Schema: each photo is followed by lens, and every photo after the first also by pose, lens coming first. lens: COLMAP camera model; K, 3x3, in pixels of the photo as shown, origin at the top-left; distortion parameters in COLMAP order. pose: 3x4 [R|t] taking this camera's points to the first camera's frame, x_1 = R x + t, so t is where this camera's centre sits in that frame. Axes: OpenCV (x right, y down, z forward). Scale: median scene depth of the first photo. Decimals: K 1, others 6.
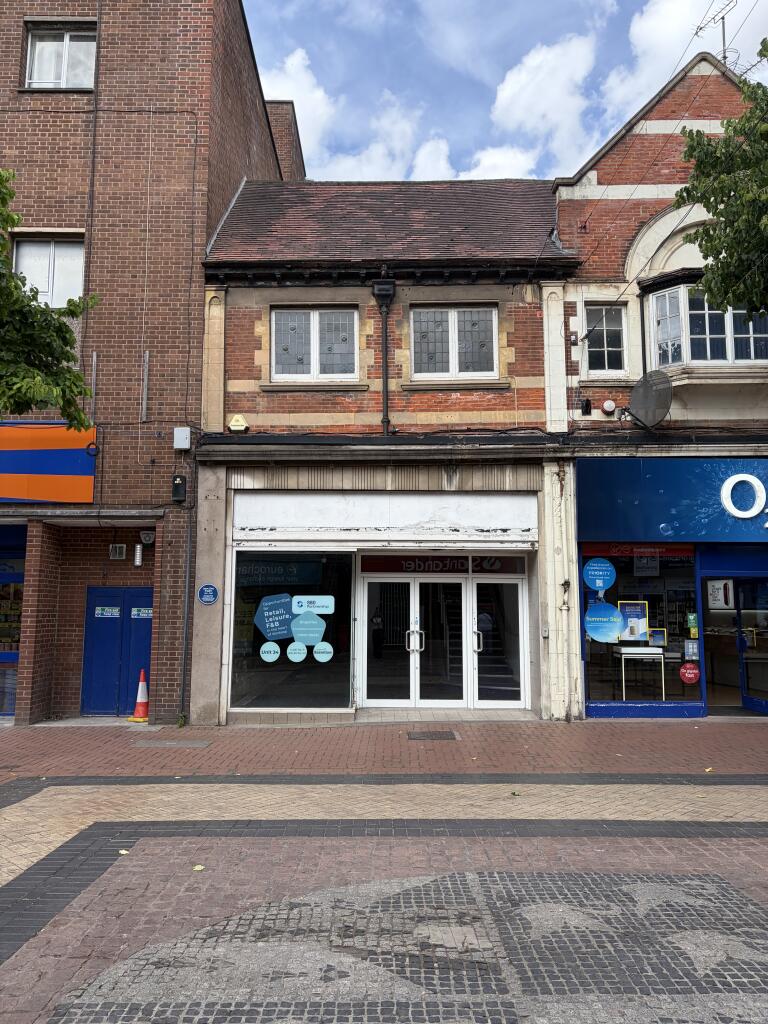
lens RADIAL K [[775.4, 0, 384.5], [0, 775.4, 509.3], [0, 0, 1]] dist [0.045525, -0.030605]
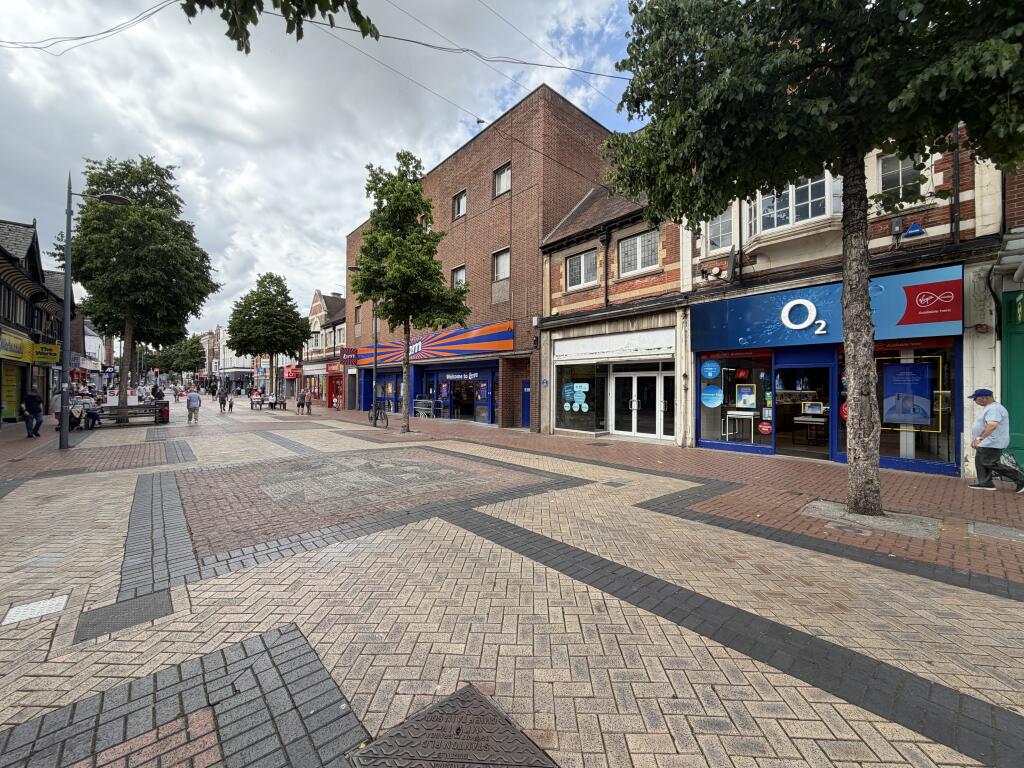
lens RADIAL K [[403.9, 0, 513.0], [0, 403.9, 385.7], [0, 0, 1]] dist [0.001539, -0.000324]
pose [[0.663662, -0.004507, -0.748019, 0.655986], [0.087215, 0.993628, 0.071392, 0.015470], [0.742931, -0.112619, 0.659826, 0.059428]]
